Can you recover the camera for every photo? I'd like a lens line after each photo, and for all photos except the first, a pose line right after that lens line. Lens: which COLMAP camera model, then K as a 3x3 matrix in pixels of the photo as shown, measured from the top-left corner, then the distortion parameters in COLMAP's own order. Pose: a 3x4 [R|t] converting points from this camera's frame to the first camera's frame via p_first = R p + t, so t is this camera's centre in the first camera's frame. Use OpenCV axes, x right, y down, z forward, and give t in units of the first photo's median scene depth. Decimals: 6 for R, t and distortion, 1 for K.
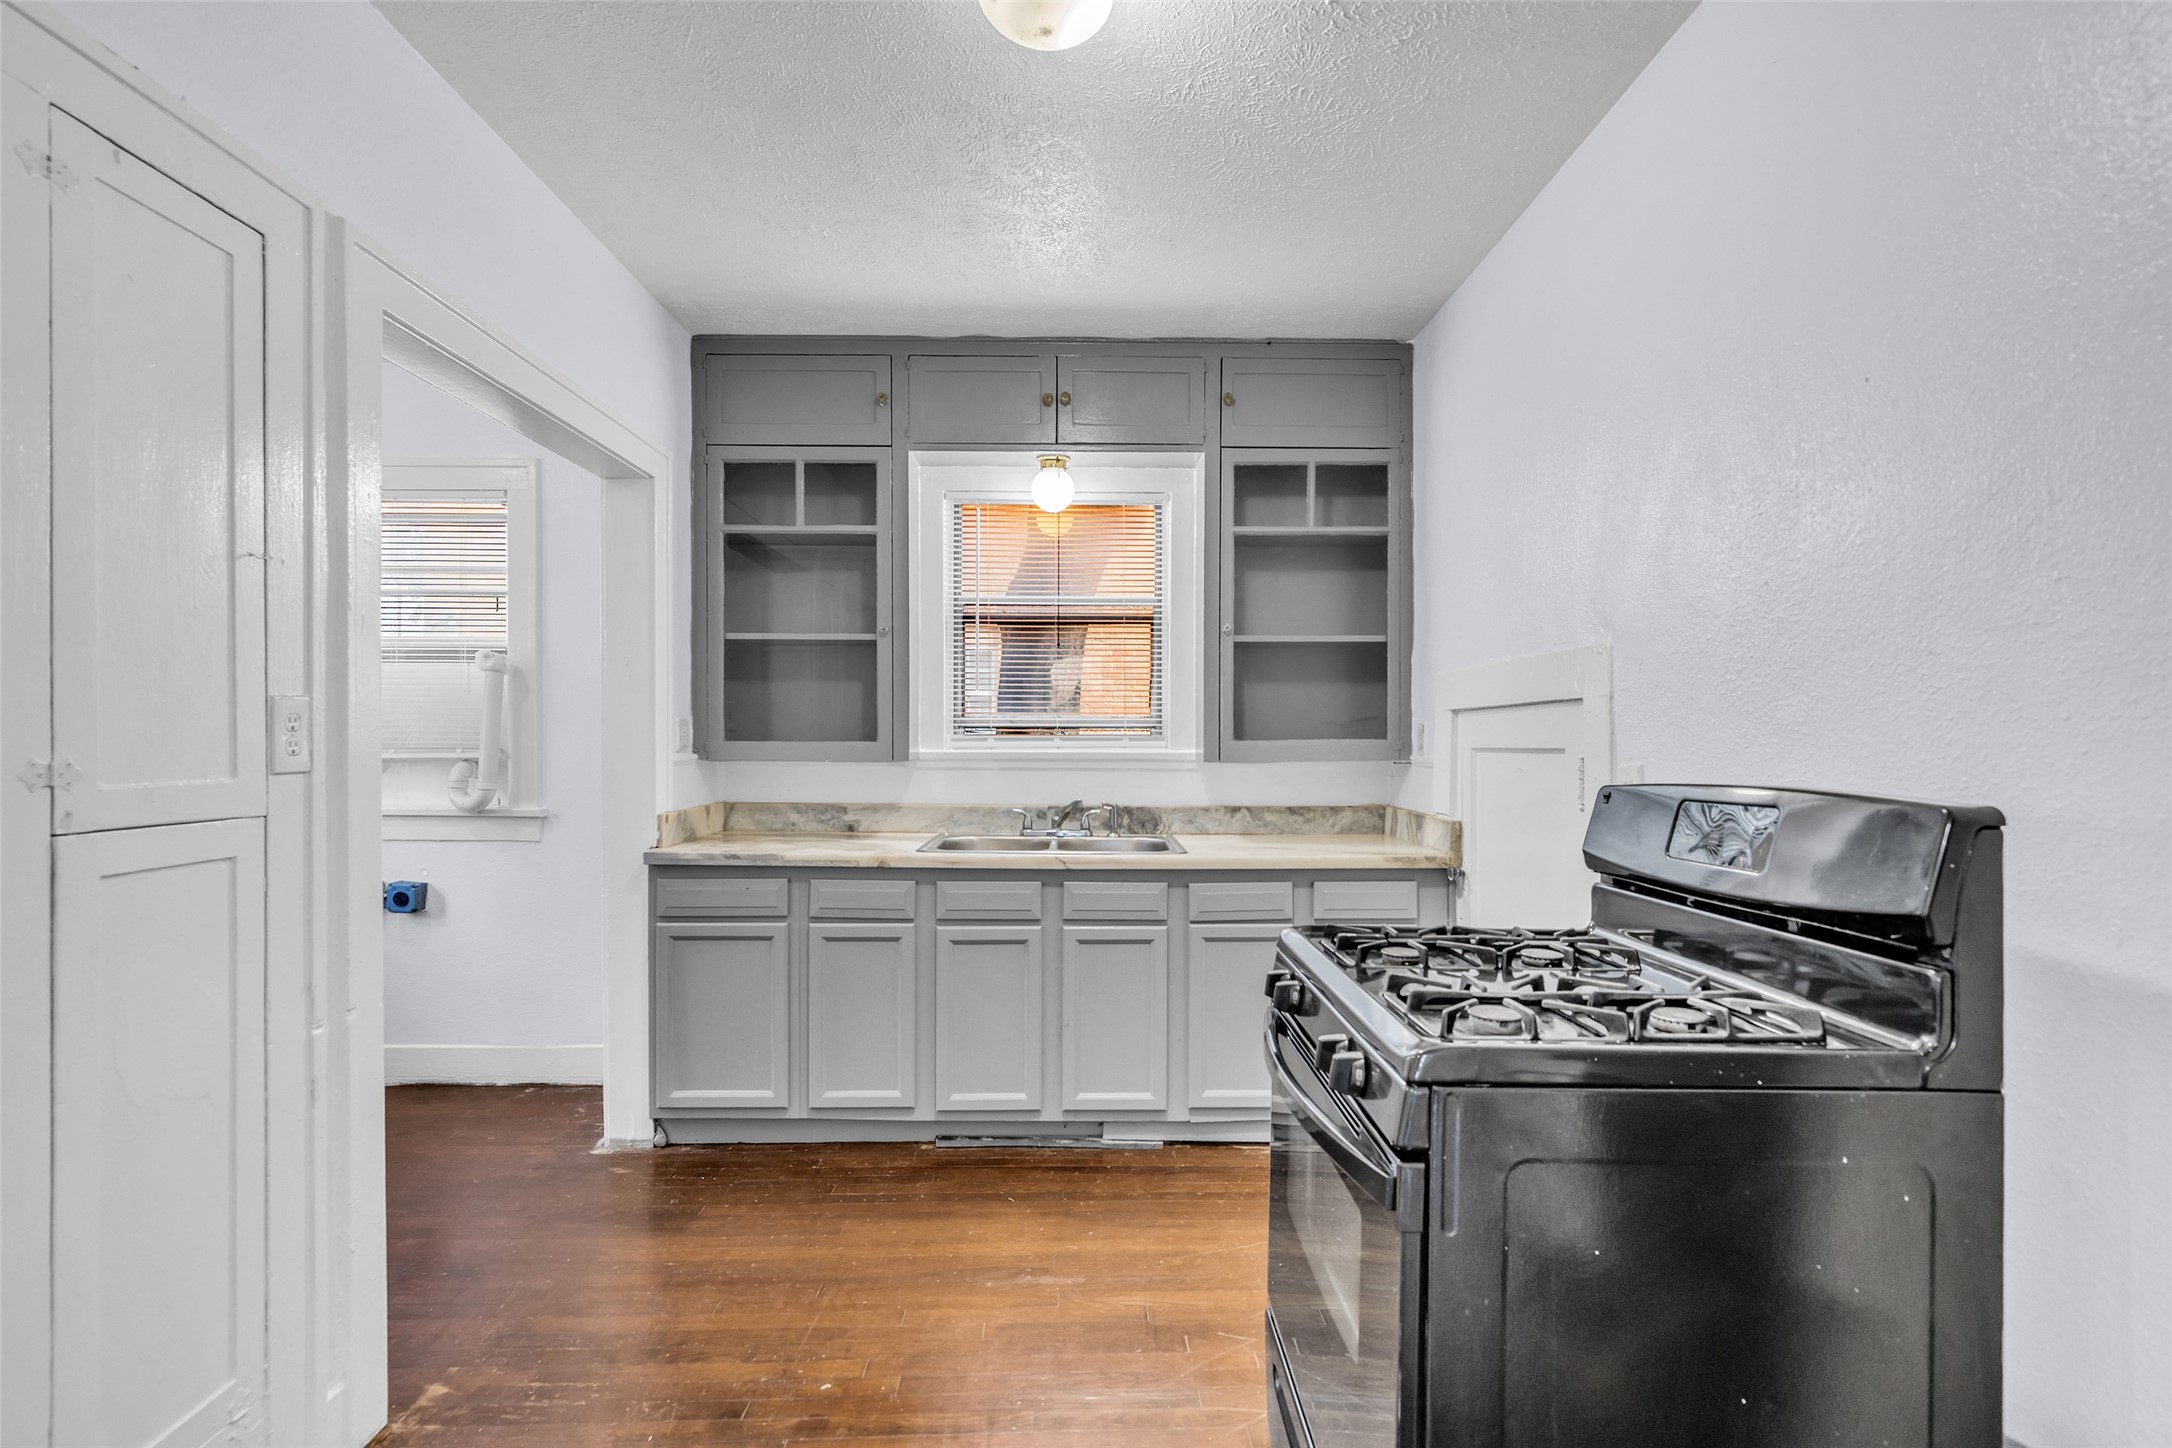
lens RADIAL K [[1027.4, 0, 1093.0], [0, 1027.4, 722.5], [0, 0, 1]] dist [-0.006460, -0.000134]
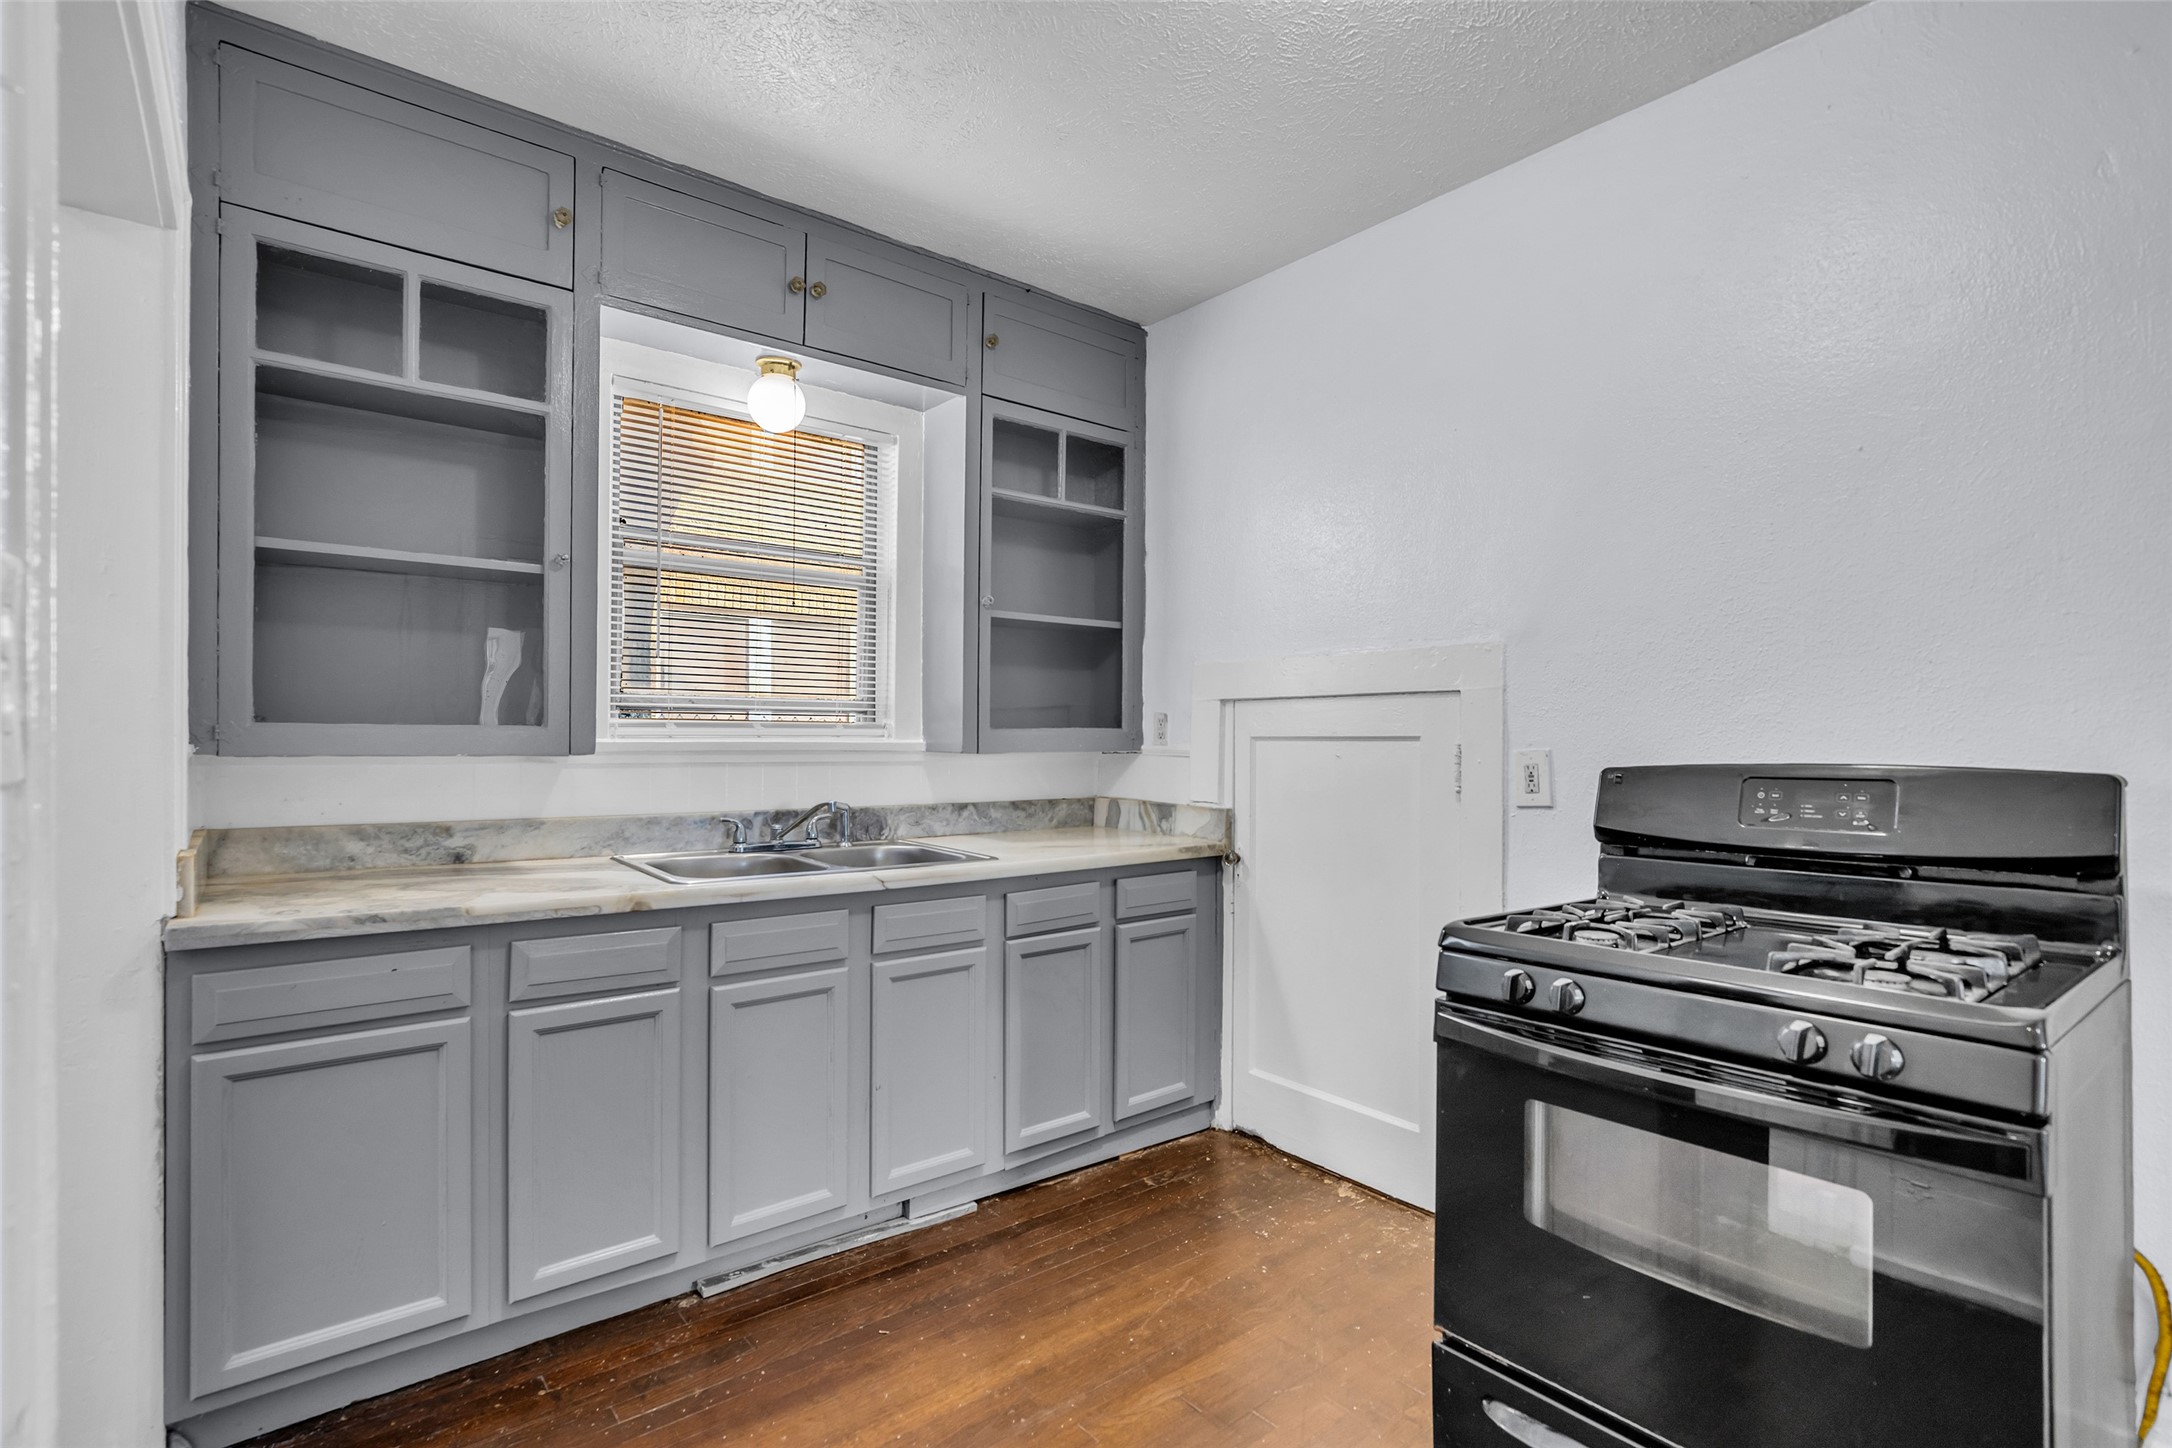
lens RADIAL K [[1027.4, 0, 1093.0], [0, 1027.4, 722.5], [0, 0, 1]] dist [-0.006460, -0.000134]
pose [[0.782281, 0.011400, 0.622821, -0.344998], [-0.014943, 0.999888, 0.000468, 0.010579], [-0.622747, -0.009673, 0.782364, 0.251997]]
